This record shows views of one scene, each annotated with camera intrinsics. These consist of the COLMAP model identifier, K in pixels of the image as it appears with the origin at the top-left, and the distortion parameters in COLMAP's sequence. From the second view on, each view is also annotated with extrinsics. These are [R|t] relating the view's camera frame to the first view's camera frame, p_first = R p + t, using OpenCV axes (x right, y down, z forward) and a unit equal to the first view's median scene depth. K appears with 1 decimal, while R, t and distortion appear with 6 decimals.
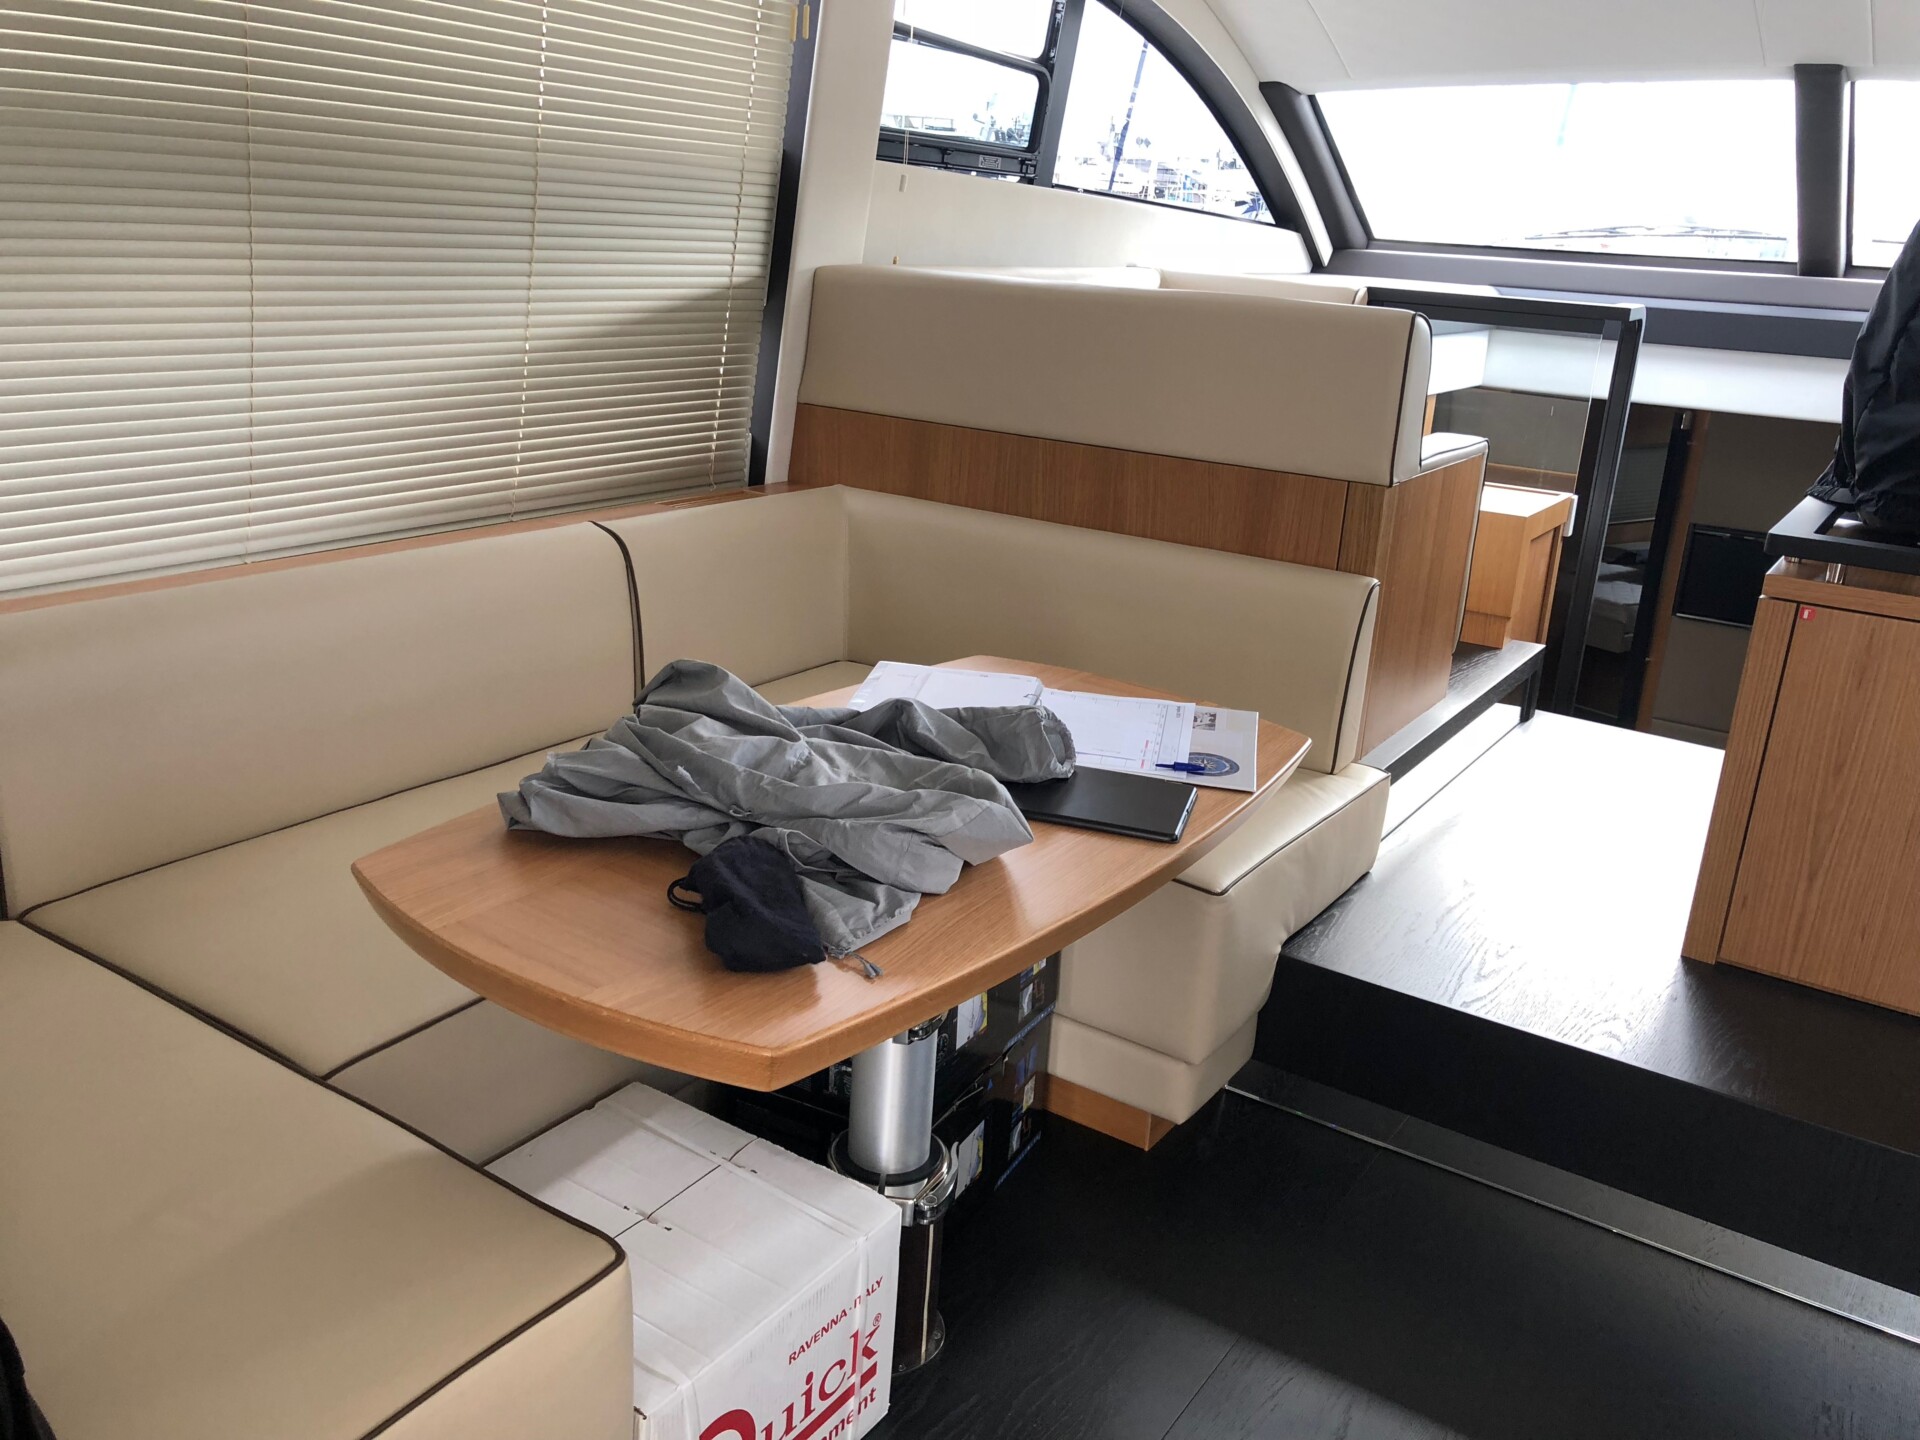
lens RADIAL K [[1592.7, 0, 961.9], [0, 1592.7, 712.9], [0, 0, 1]] dist [0.018476, -0.010595]
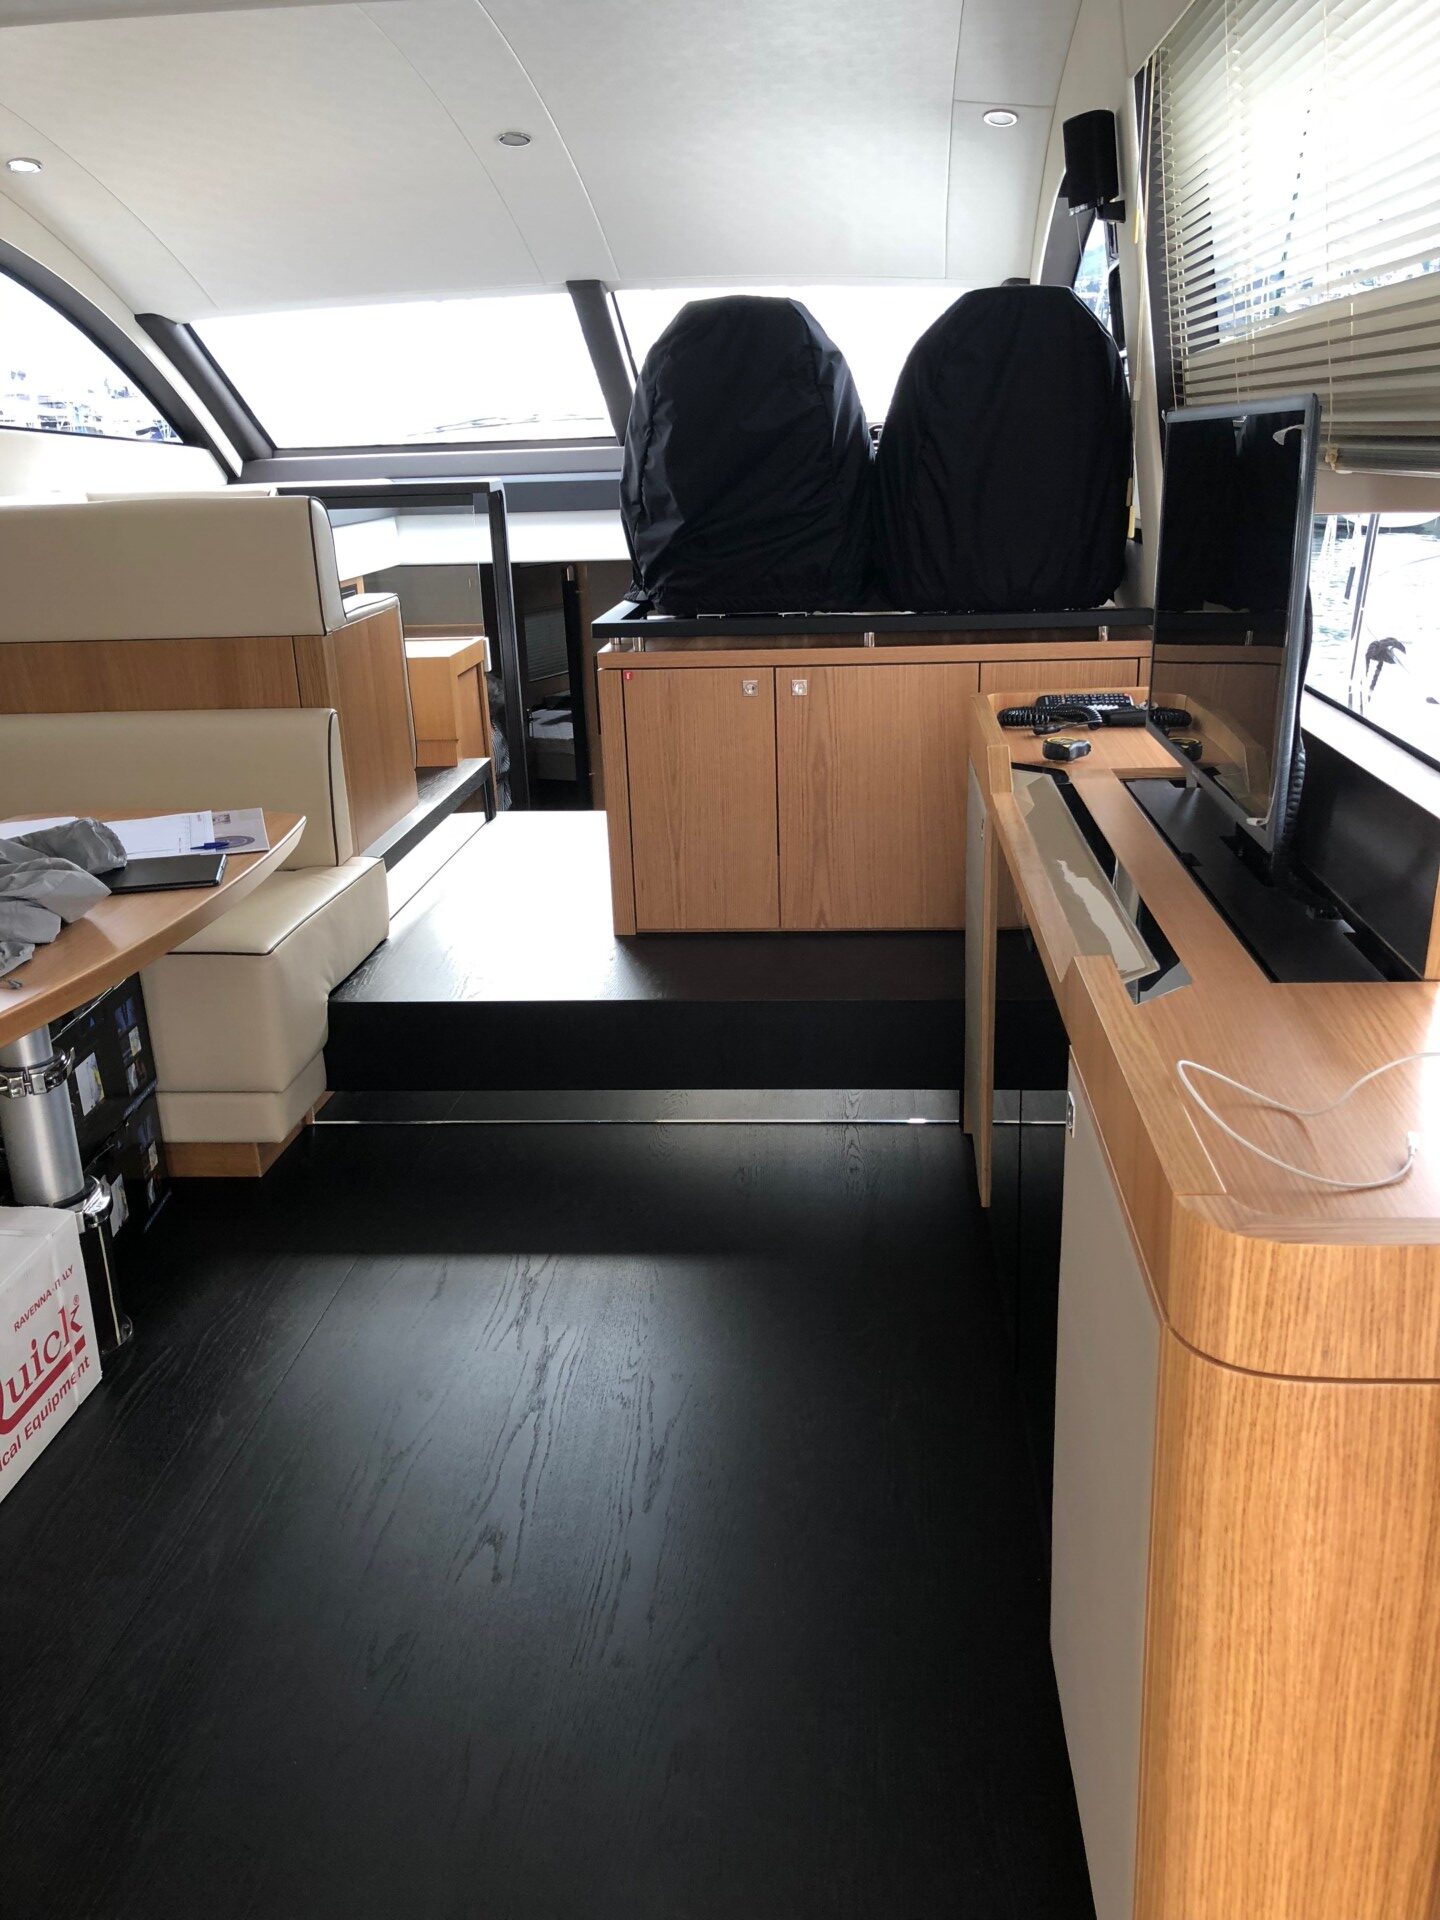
lens RADIAL K [[1592.7, 0, 758.3], [0, 1592.7, 959.5], [0, 0, 1]] dist [0.018476, -0.010595]
pose [[0.866979, -0.234152, 0.439909, -0.058117], [0.226259, 0.971464, 0.071169, 0.105388], [-0.444020, 0.037831, 0.895218, -0.309112]]
